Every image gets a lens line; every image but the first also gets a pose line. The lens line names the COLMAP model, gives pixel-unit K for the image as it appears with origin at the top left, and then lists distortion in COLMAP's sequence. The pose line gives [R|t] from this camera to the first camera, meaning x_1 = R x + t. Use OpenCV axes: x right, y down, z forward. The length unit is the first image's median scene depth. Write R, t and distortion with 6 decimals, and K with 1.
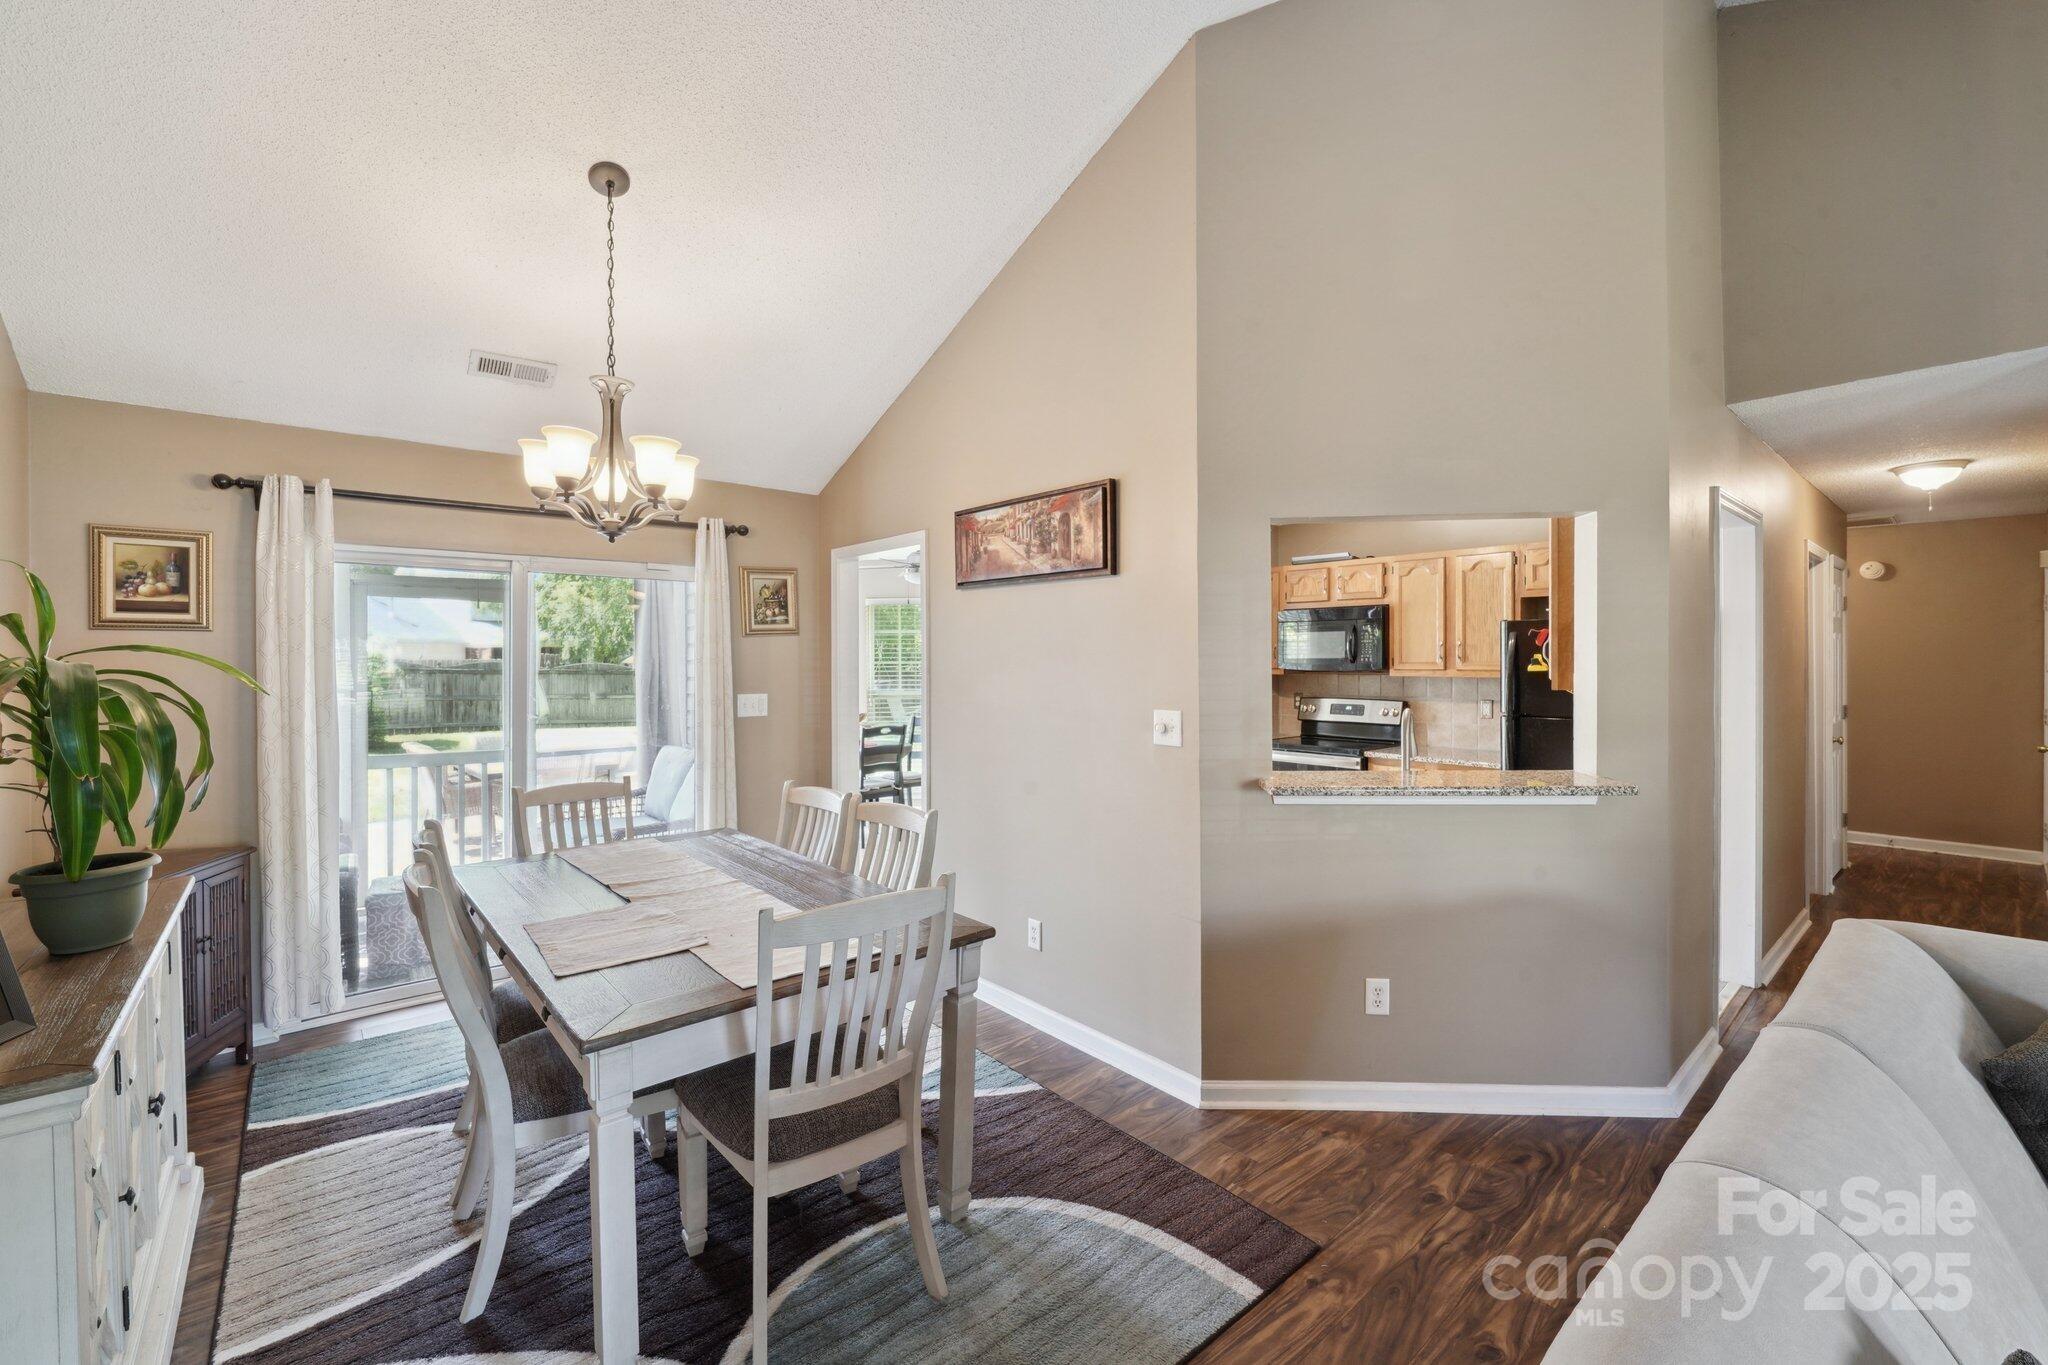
lens RADIAL K [[844.1, 0, 1001.3], [0, 844.1, 662.2], [0, 0, 1]] dist [-0.007034, -0.002887]
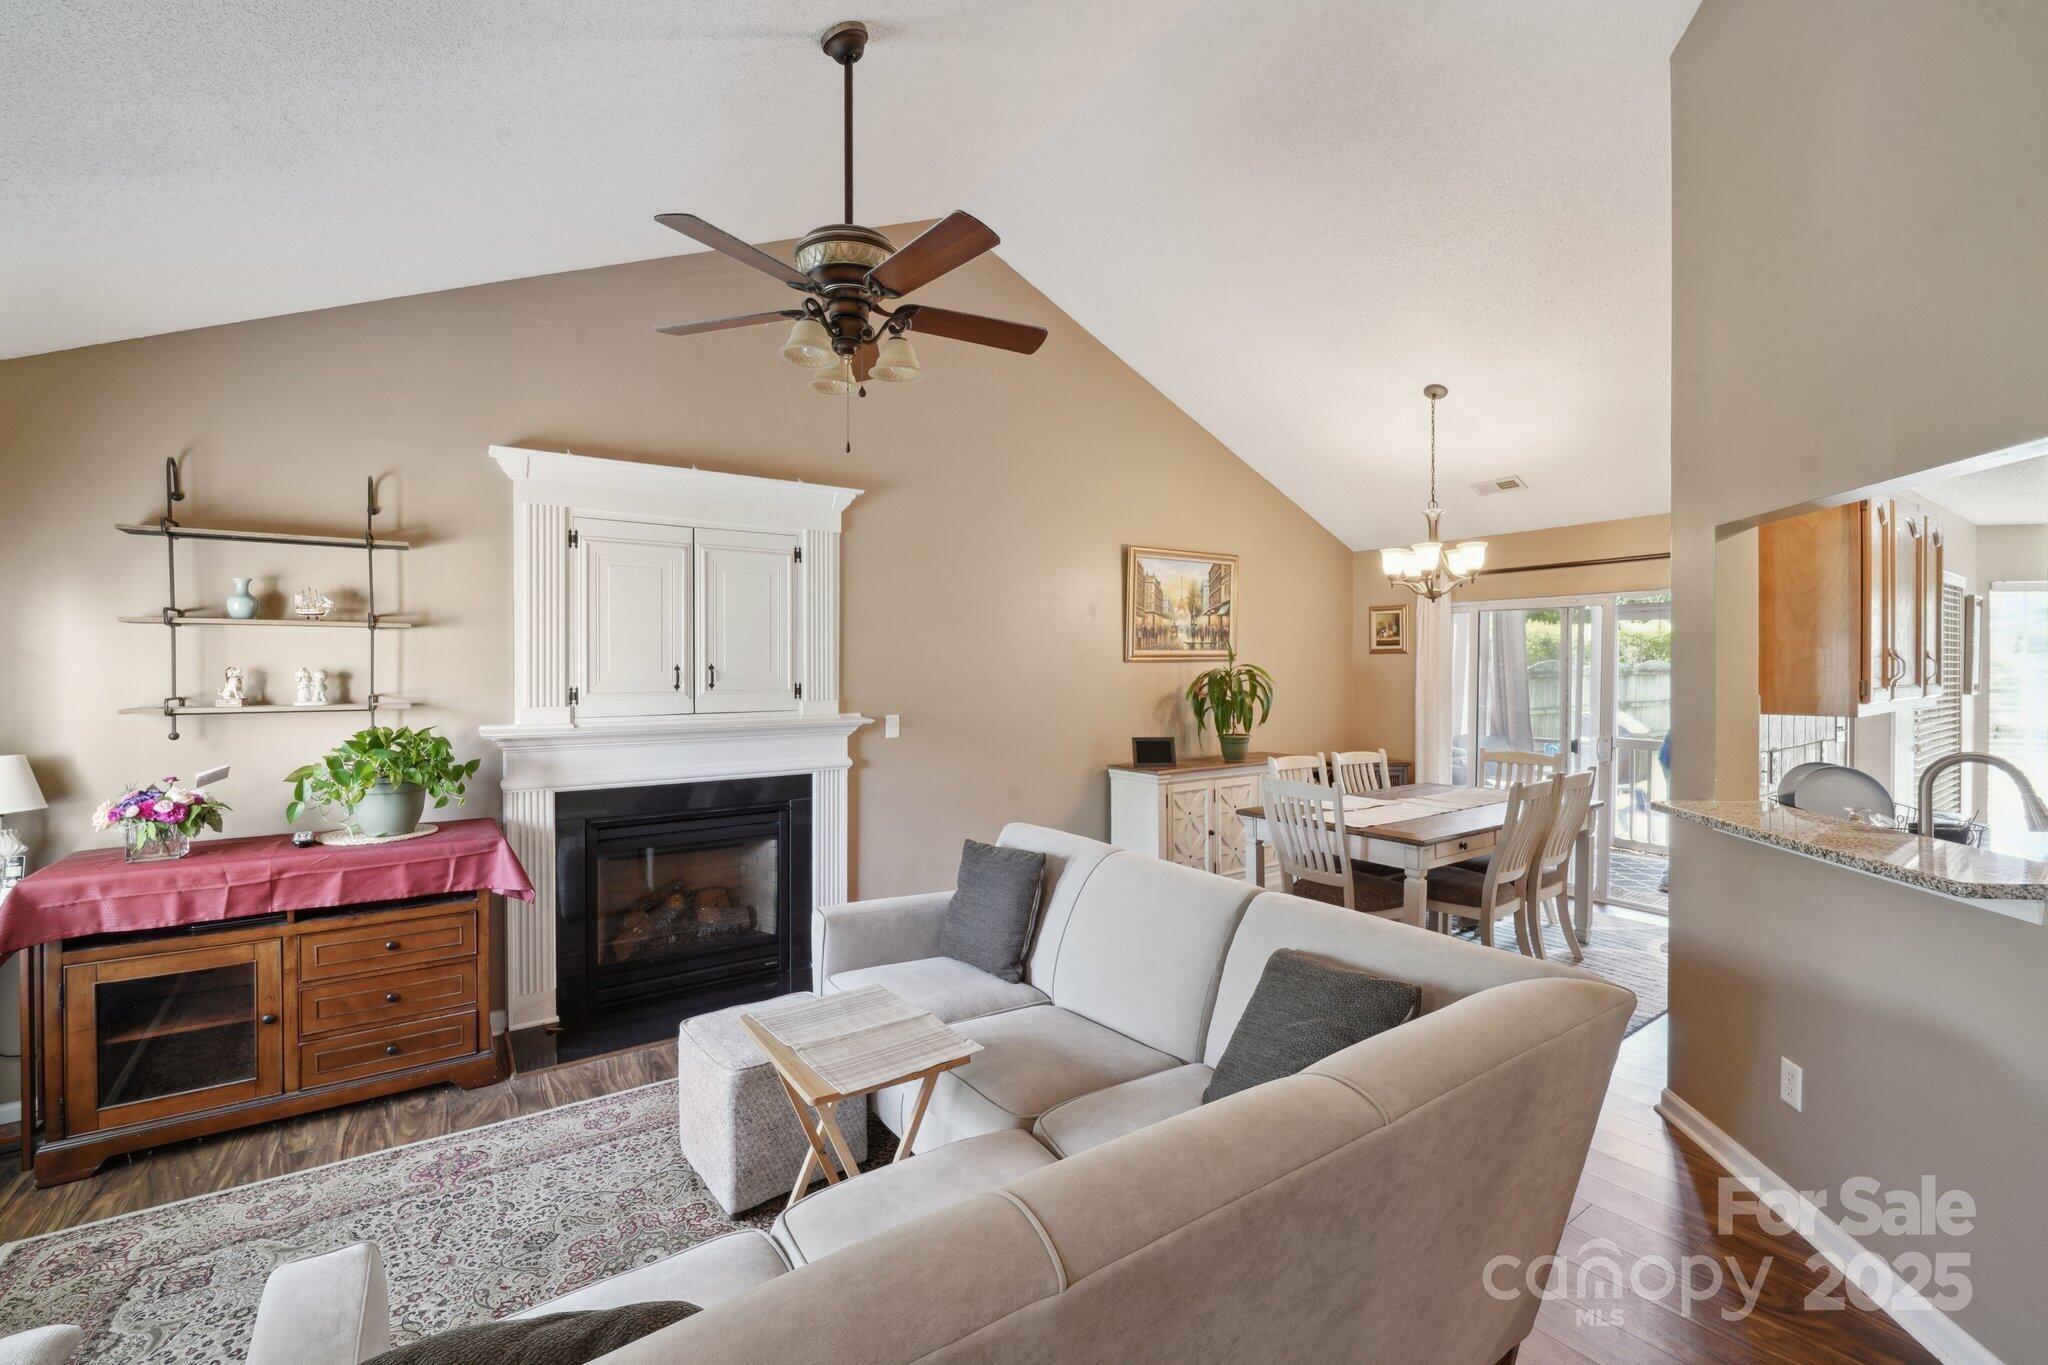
lens RADIAL K [[844.1, 0, 995.1], [0, 844.1, 702.9], [0, 0, 1]] dist [-0.007034, -0.002887]
pose [[-0.130246, 0.042770, -0.990559, 1.170377], [-0.001689, 0.999058, 0.043359, -0.006181], [0.991480, 0.007320, -0.130051, 0.292815]]
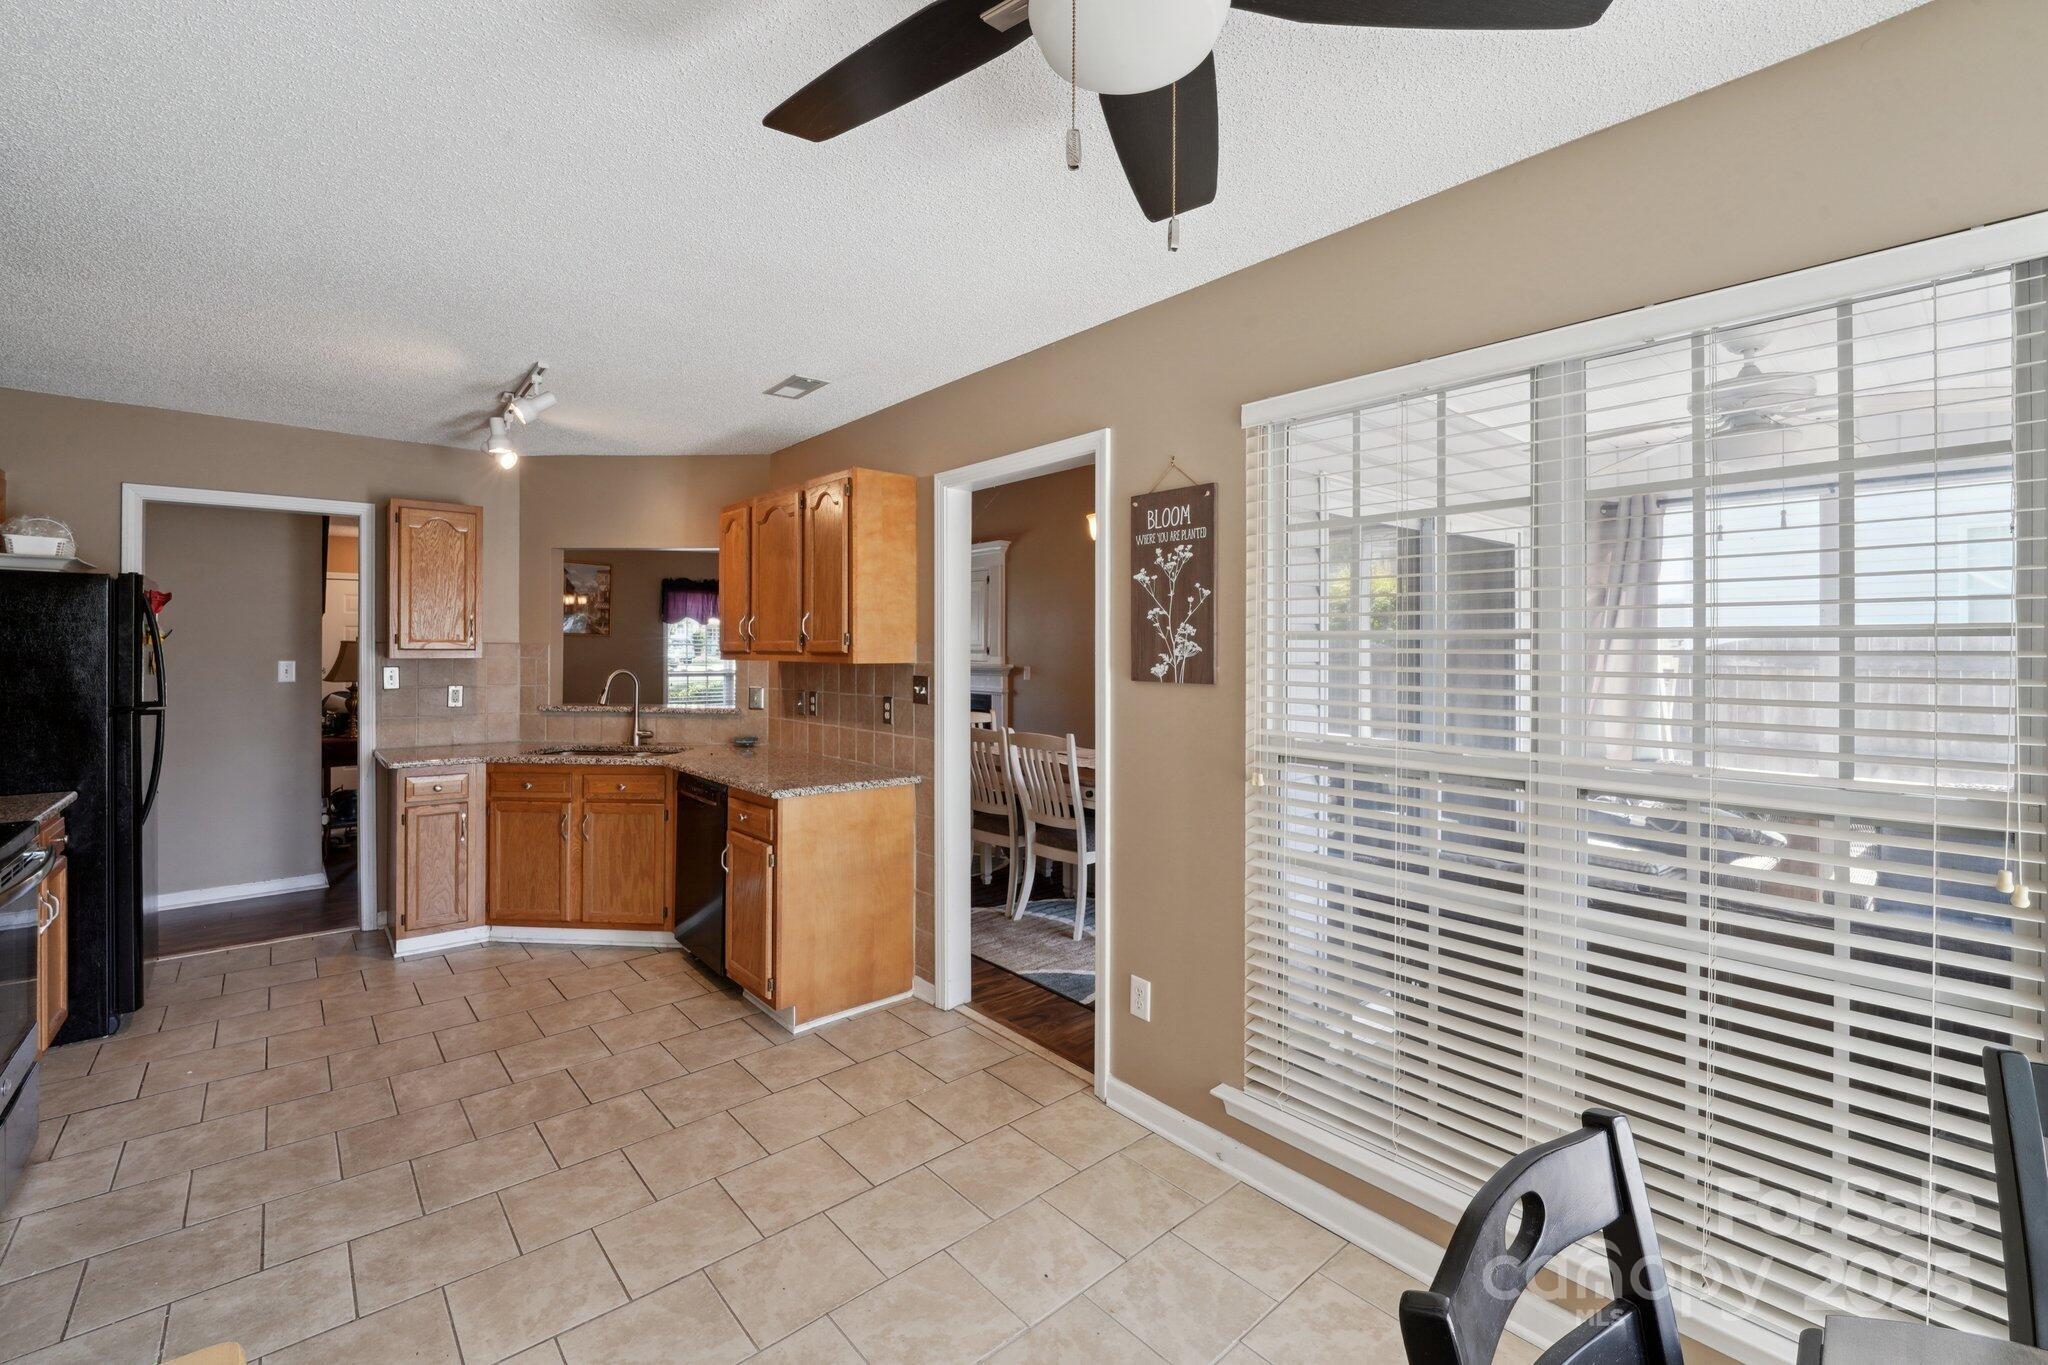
lens RADIAL K [[844.1, 0, 1021.2], [0, 844.1, 649.4], [0, 0, 1]] dist [-0.007034, -0.002887]
pose [[-0.999726, 0.001666, -0.023353, -0.163123], [0.001567, 0.999990, 0.004245, 0.016315], [0.023360, 0.004207, -0.999718, 2.335095]]
